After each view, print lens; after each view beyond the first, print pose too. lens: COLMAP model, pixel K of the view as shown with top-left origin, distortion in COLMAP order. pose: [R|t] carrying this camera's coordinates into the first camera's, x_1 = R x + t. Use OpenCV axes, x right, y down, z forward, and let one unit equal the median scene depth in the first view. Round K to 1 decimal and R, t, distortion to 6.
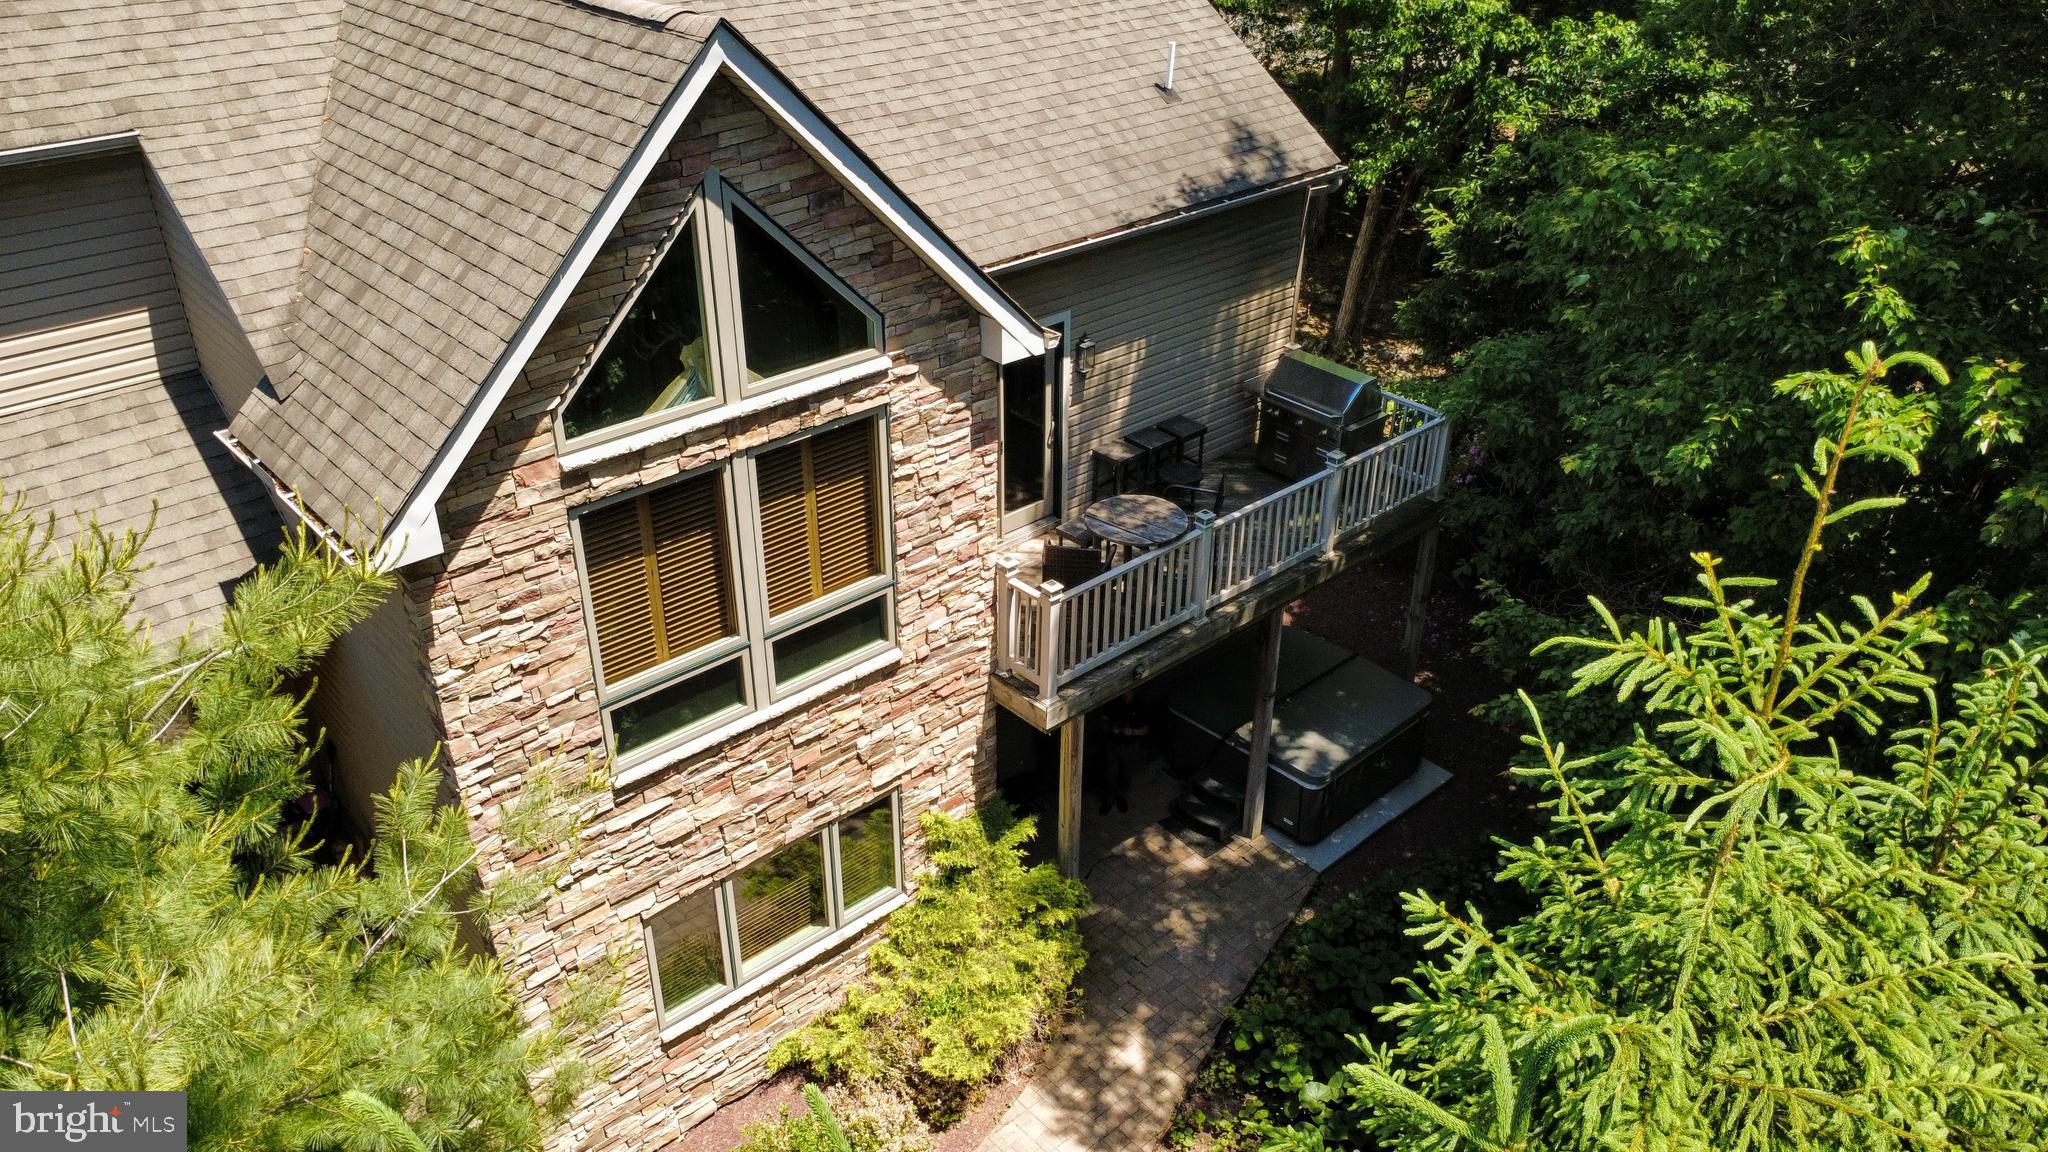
lens RADIAL K [[1471.5, 0, 1024.0], [0, 1471.5, 576.0], [0, 0, 1]] dist [-0.009361, 0.020405]
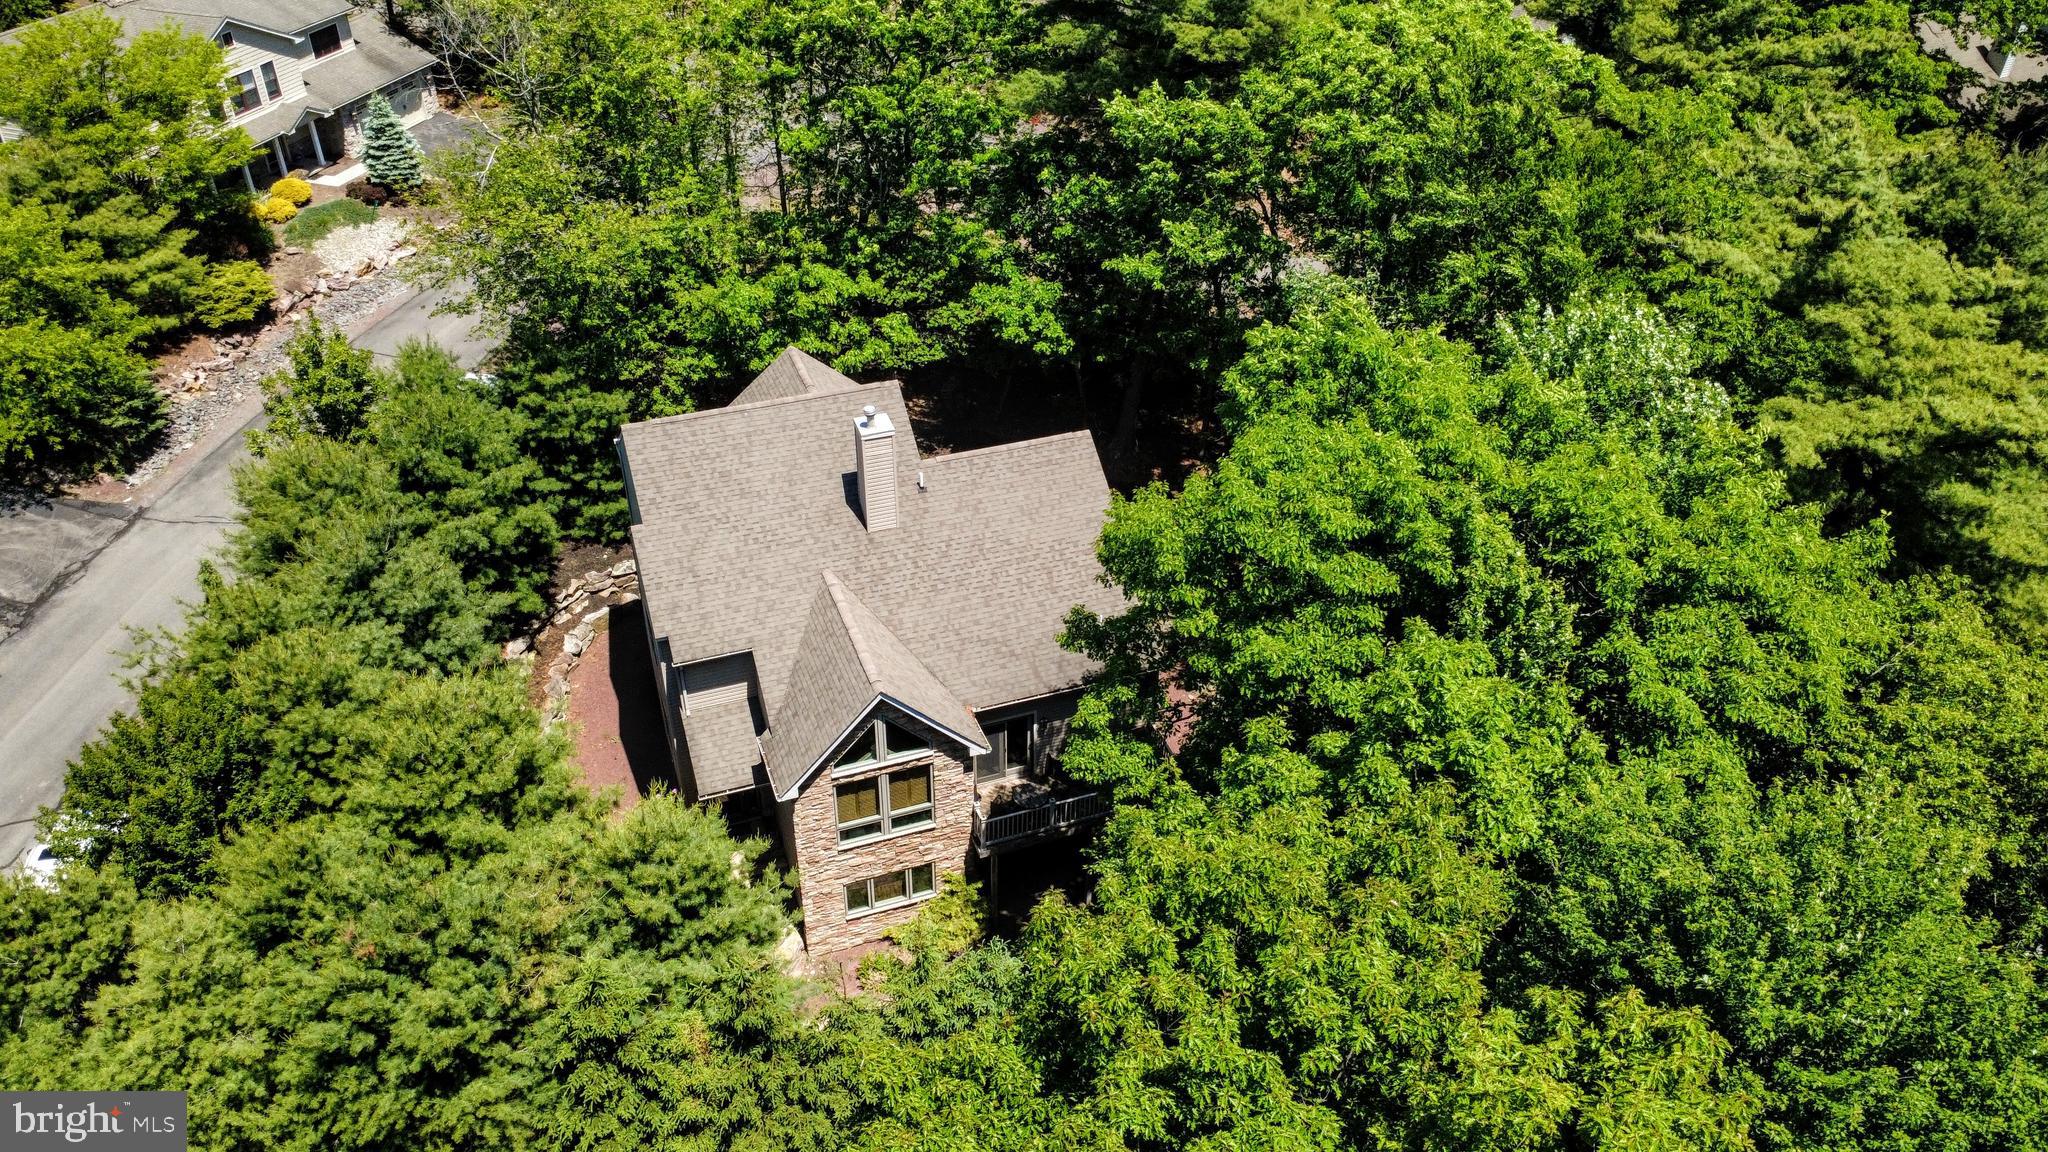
lens RADIAL K [[1471.5, 0, 1024.0], [0, 1471.5, 576.0], [0, 0, 1]] dist [-0.009361, 0.020405]
pose [[0.926320, 0.221125, -0.305016, 1.008988], [-0.192912, 0.973835, 0.120127, -0.952160], [0.323598, -0.052434, 0.944741, -2.044412]]
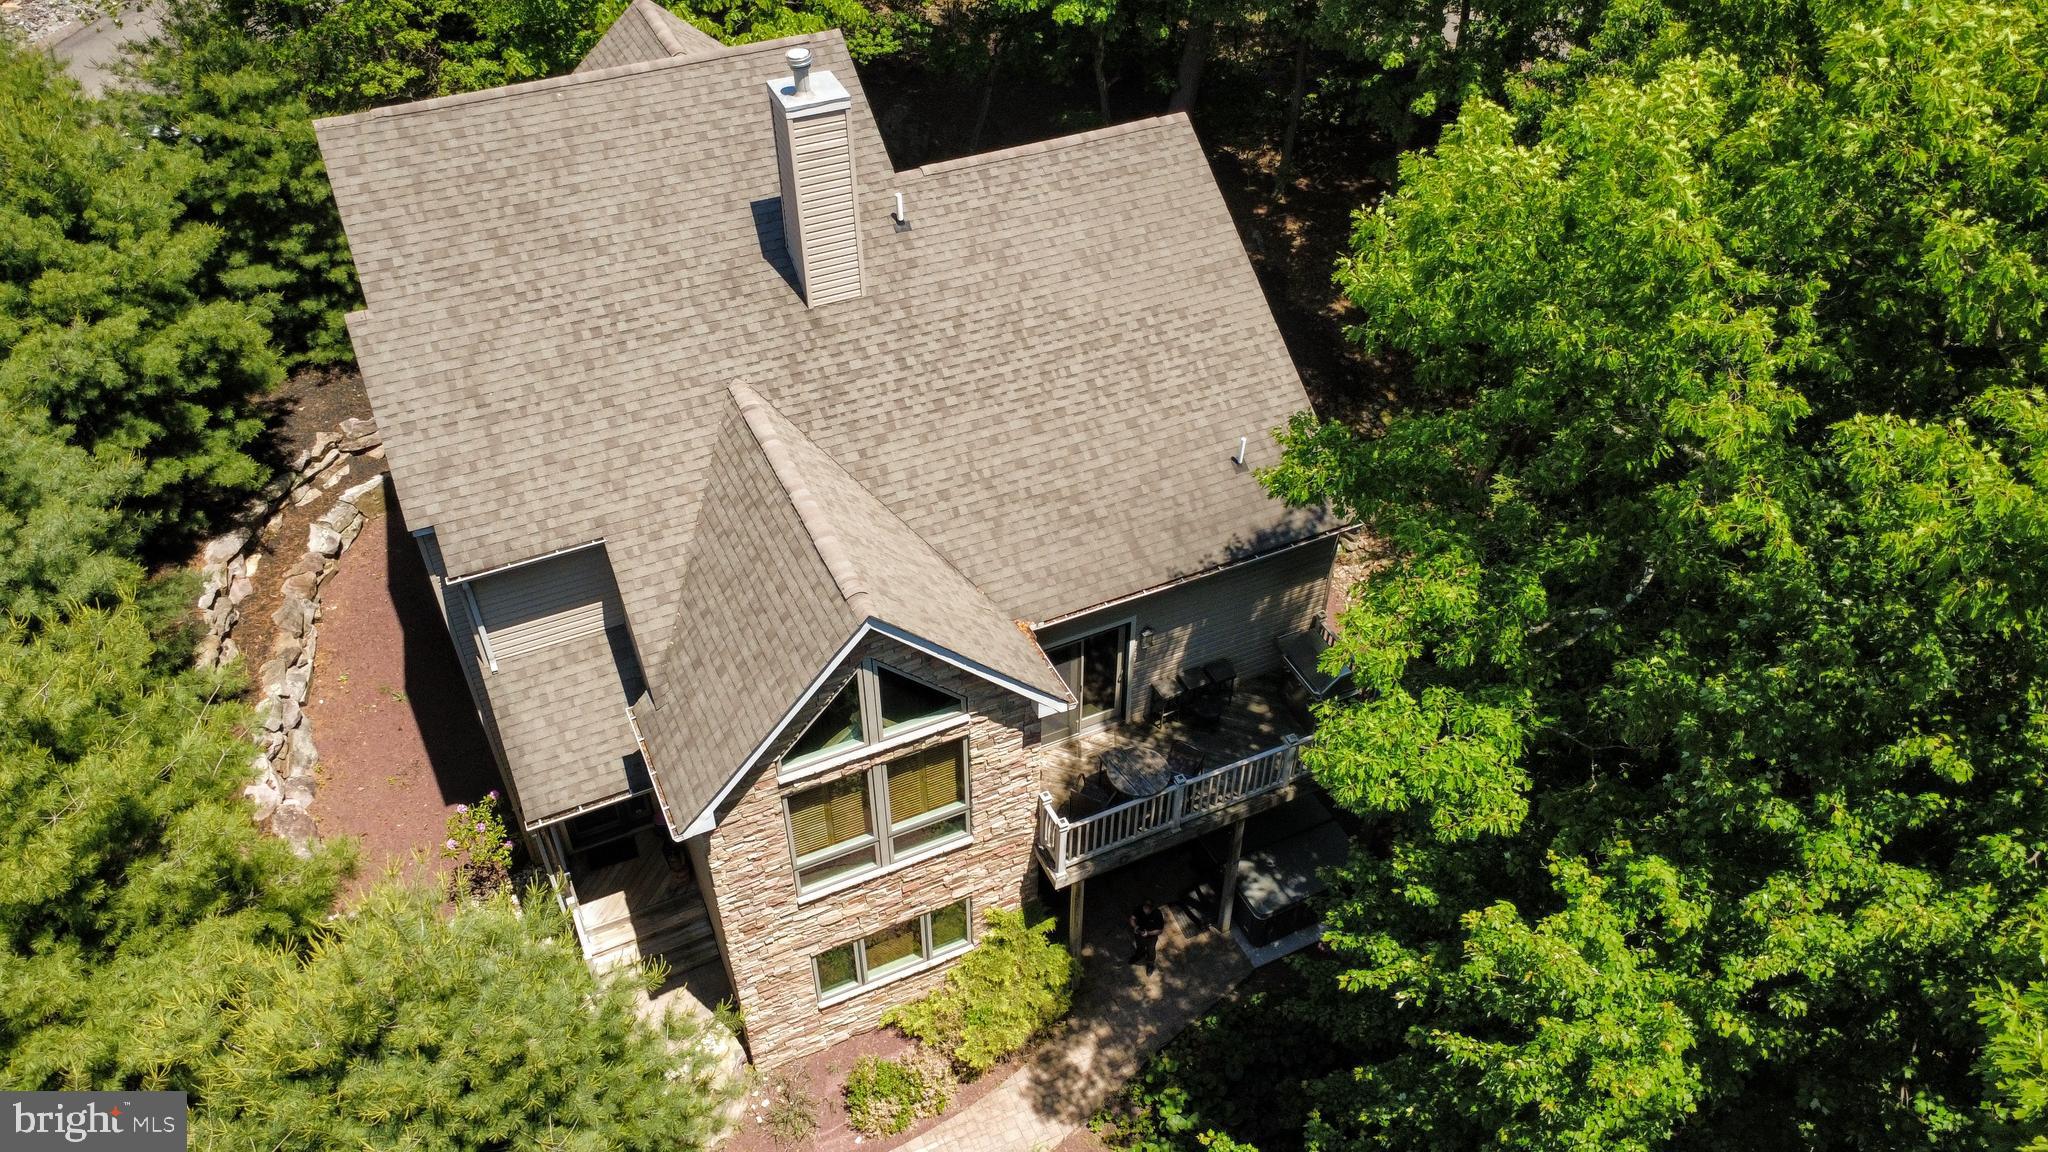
lens RADIAL K [[1471.5, 0, 1024.0], [0, 1471.5, 576.0], [0, 0, 1]] dist [-0.009361, 0.020405]
pose [[0.954488, 0.195265, -0.225444, 0.326029], [-0.146586, 0.965424, 0.215568, -0.675005], [0.259742, -0.172710, 0.950108, -0.622367]]
